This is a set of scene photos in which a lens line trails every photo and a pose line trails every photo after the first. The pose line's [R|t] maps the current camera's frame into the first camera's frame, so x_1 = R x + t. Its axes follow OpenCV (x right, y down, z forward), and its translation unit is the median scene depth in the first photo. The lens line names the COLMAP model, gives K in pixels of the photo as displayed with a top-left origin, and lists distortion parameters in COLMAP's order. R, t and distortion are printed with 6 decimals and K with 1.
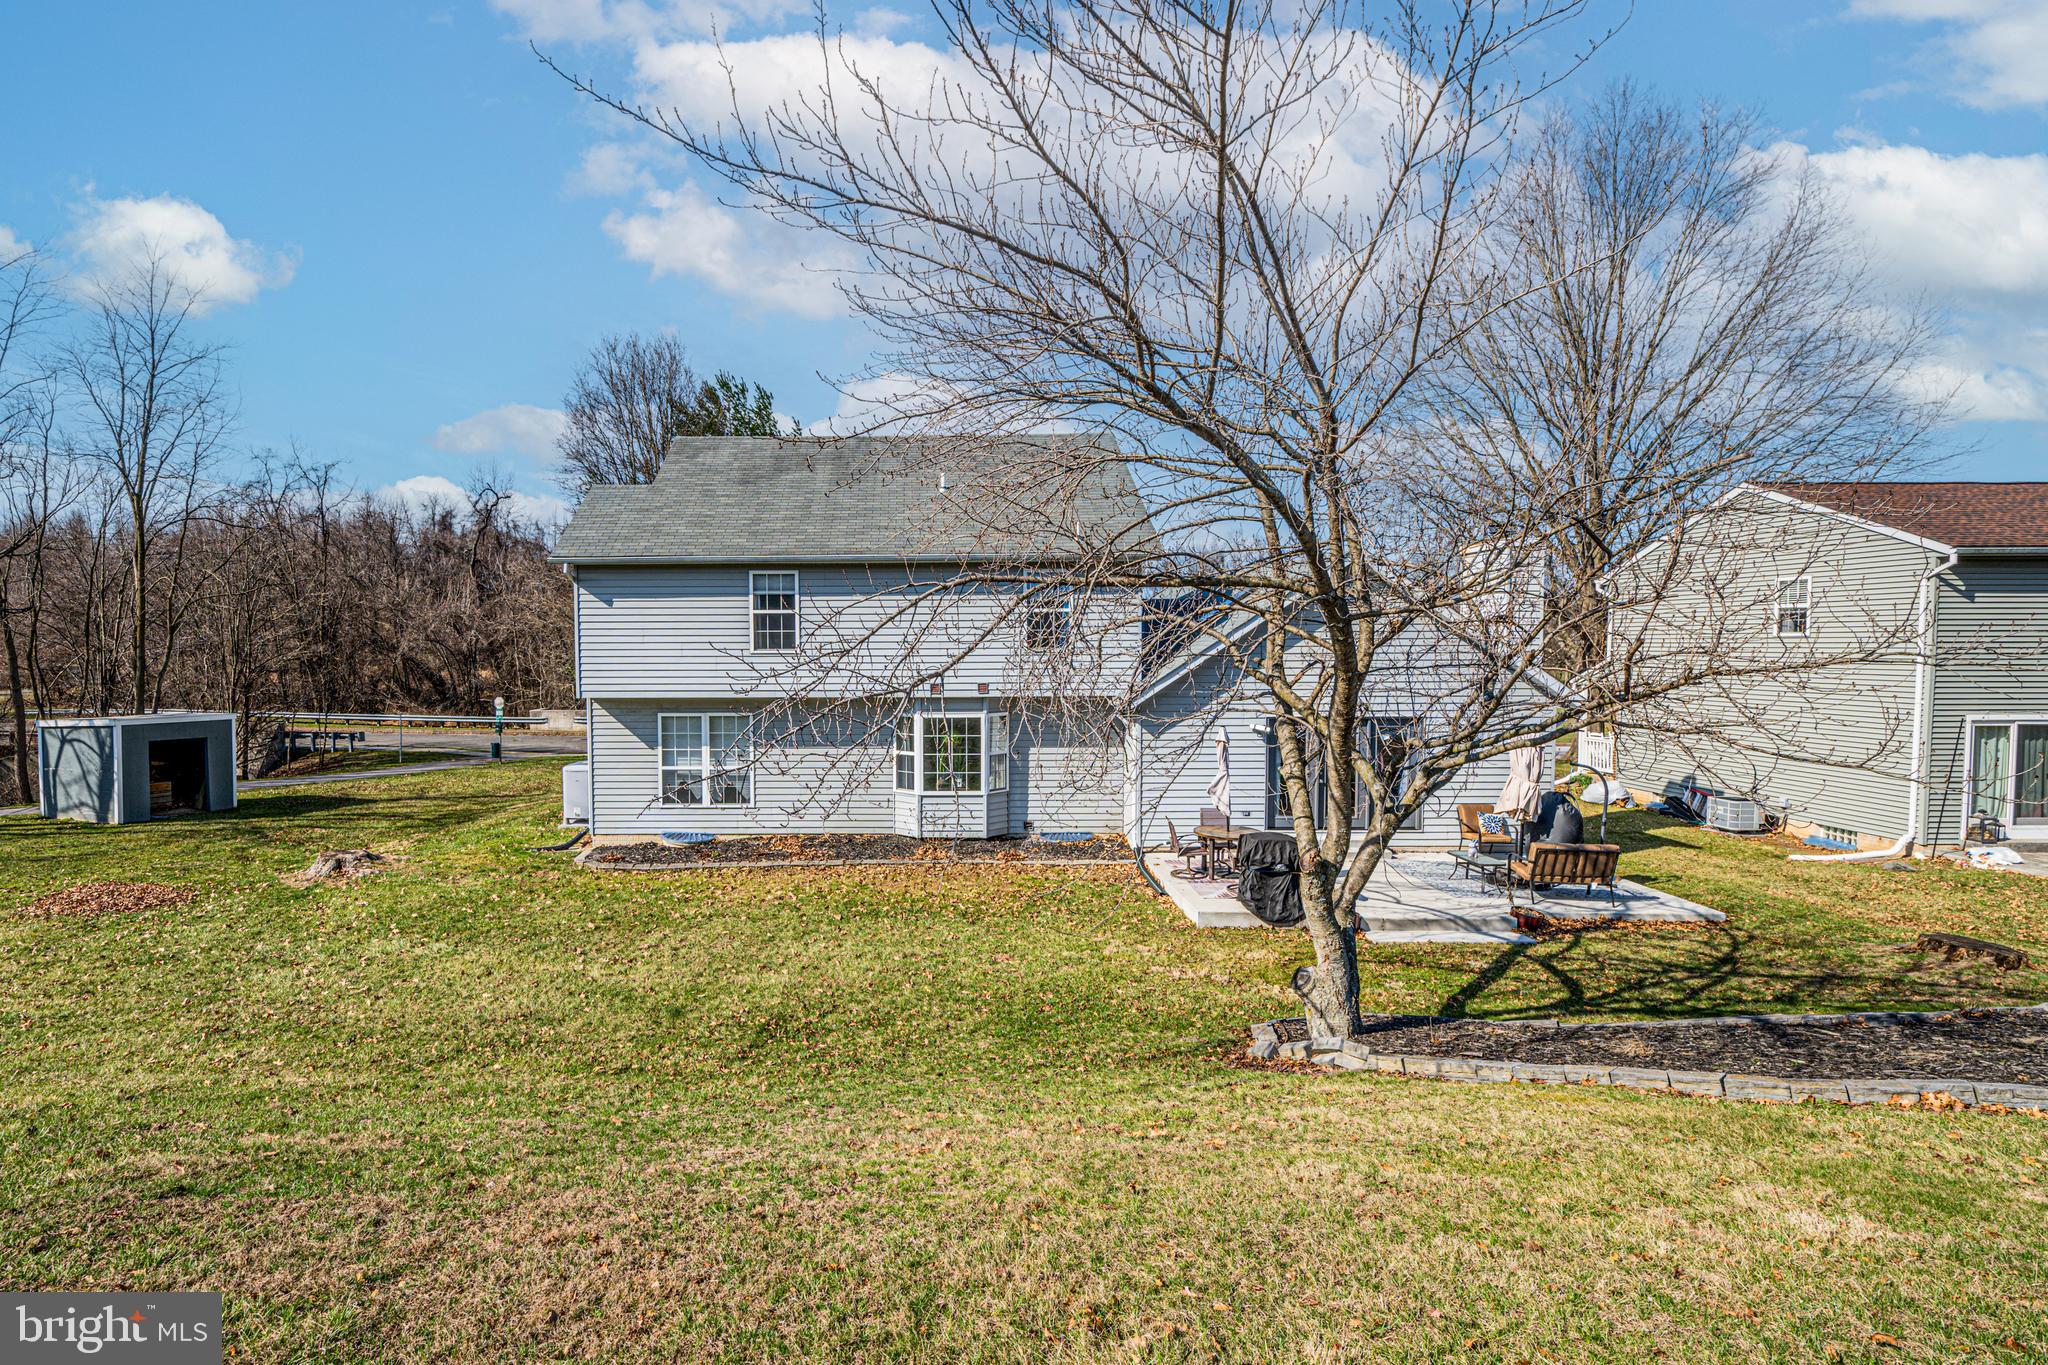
lens RADIAL K [[976.8, 0, 902.8], [0, 976.8, 683.6], [0, 0, 1]] dist [-0.001081, -0.000561]
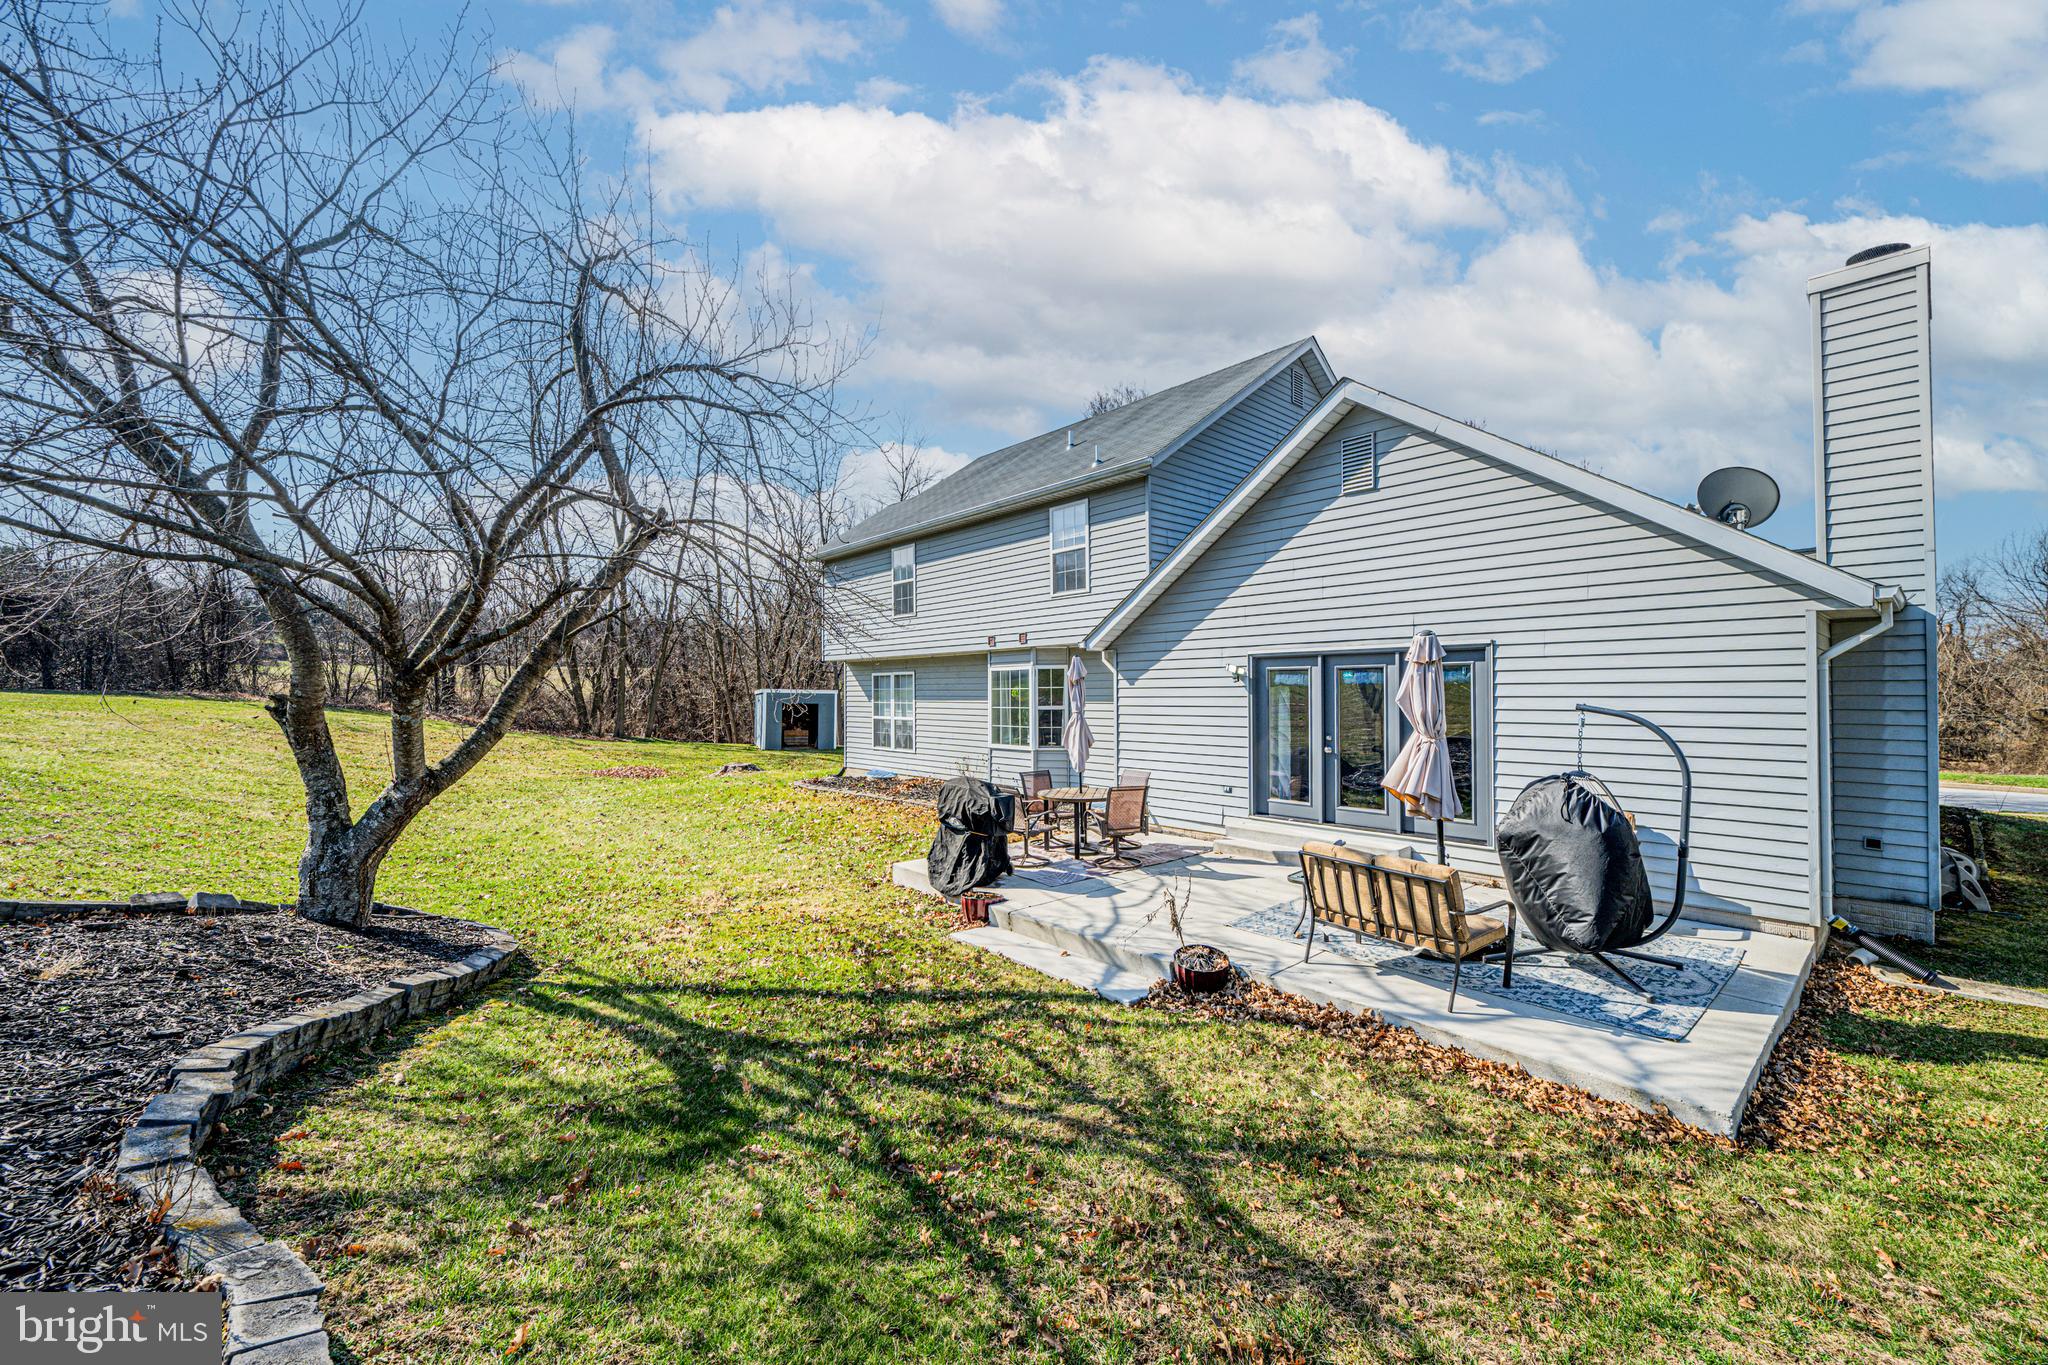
lens RADIAL K [[805.6, 0, 1022.9], [0, 805.6, 680.3], [0, 0, 1]] dist [-0.002535, -0.000337]
pose [[0.665856, -0.010965, -0.746000, 0.669018], [-0.029383, 0.998731, -0.040906, 0.078268], [0.745501, 0.049158, 0.664689, 0.469826]]
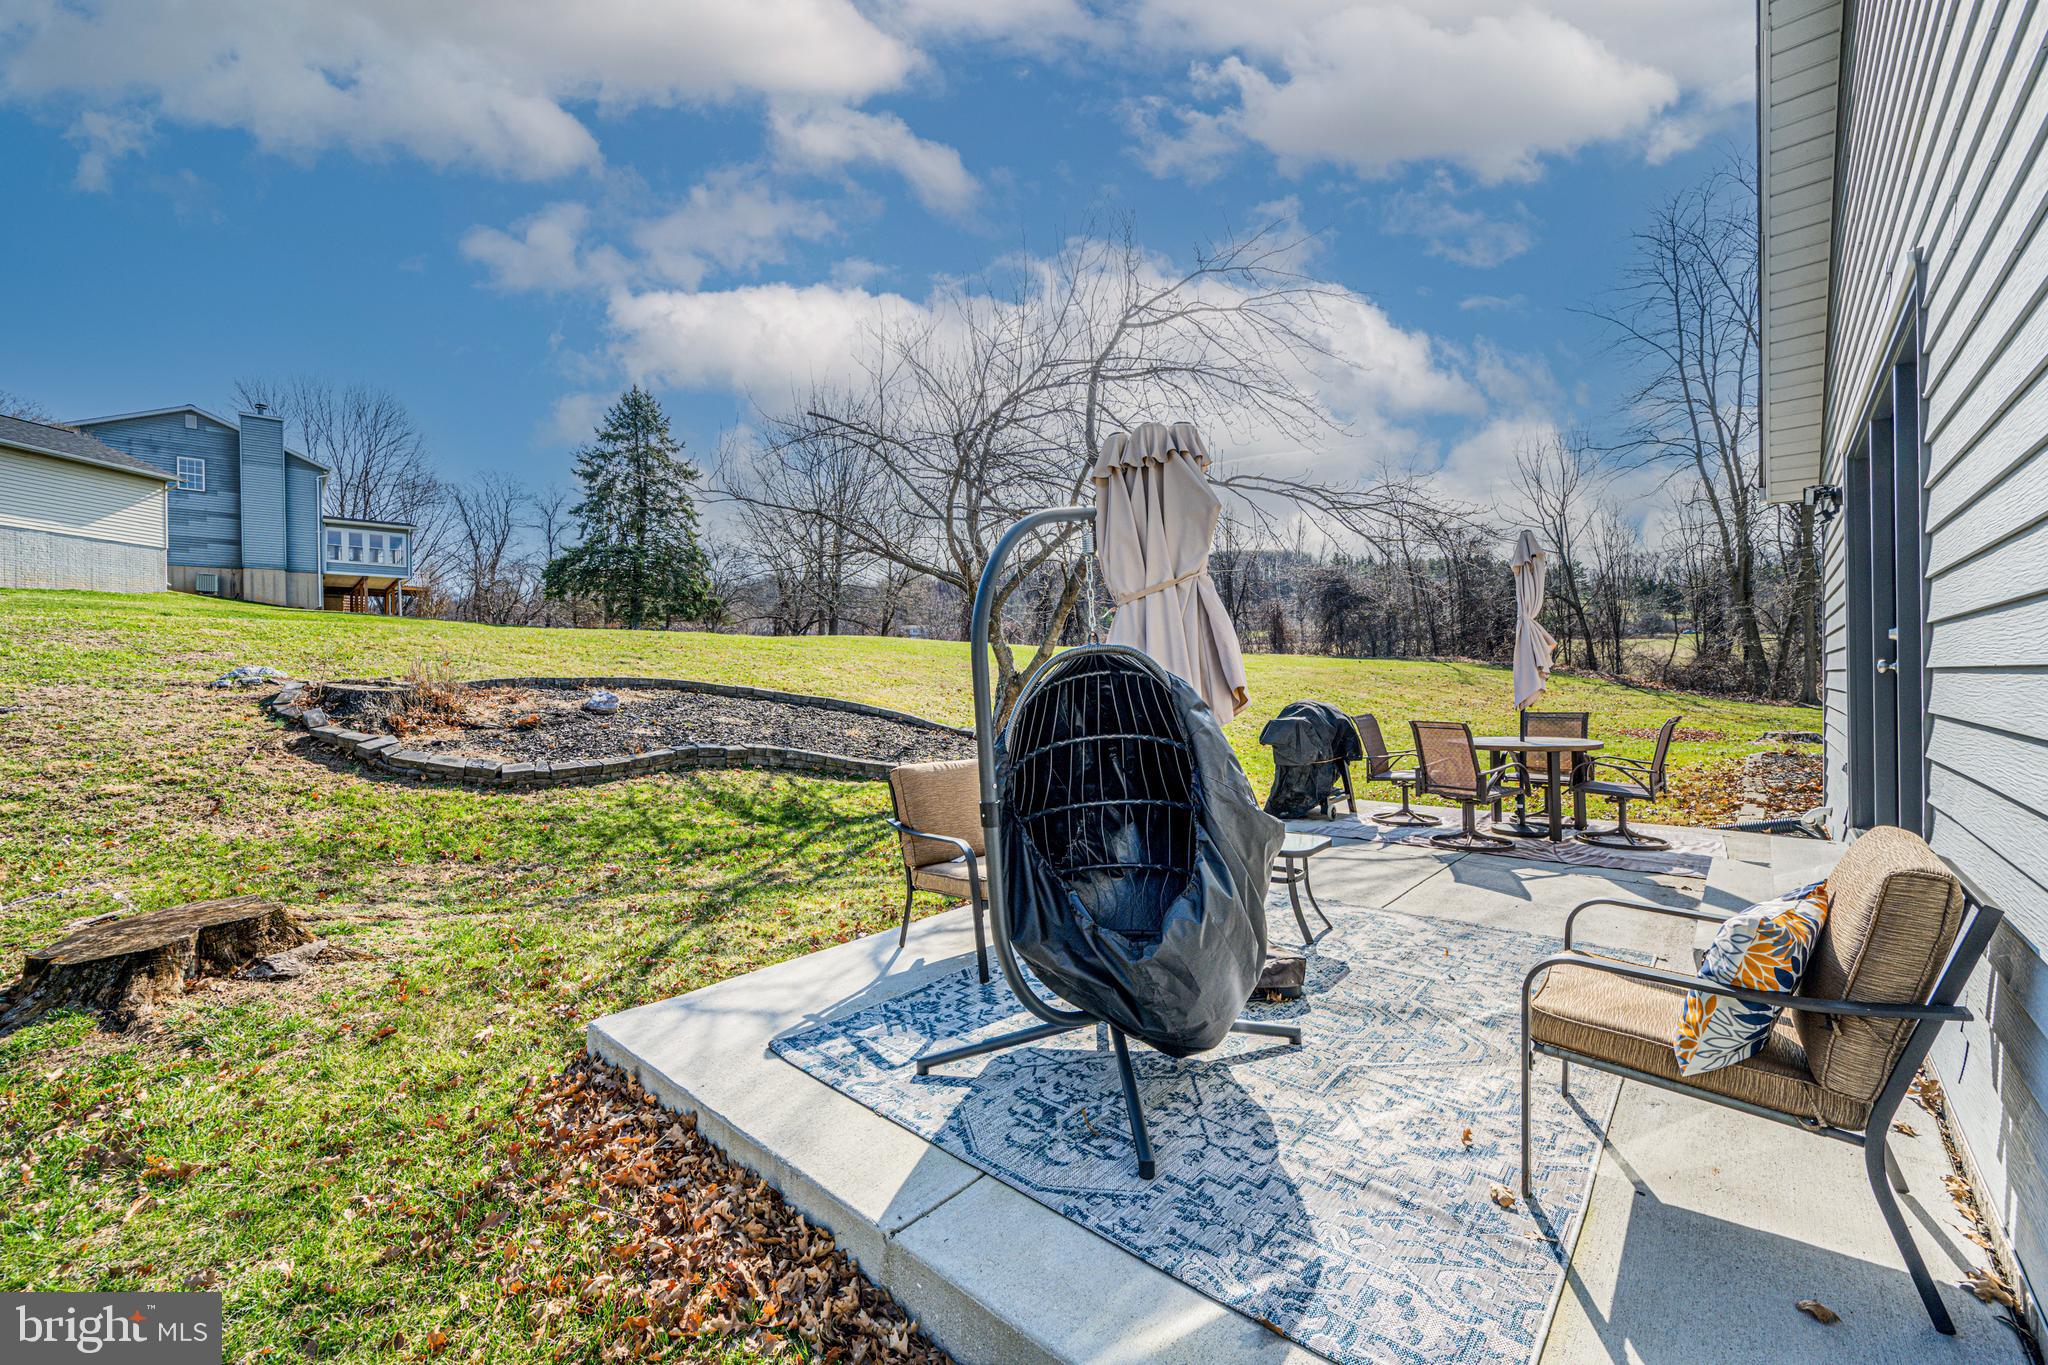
lens RADIAL K [[805.6, 0, 1022.9], [0, 805.6, 680.3], [0, 0, 1]] dist [-0.002535, -0.000337]
pose [[-0.663974, 0.014392, -0.747617, 0.702405], [-0.012946, 0.999444, 0.030737, 0.095726], [0.747644, 0.030087, -0.663418, 0.939099]]
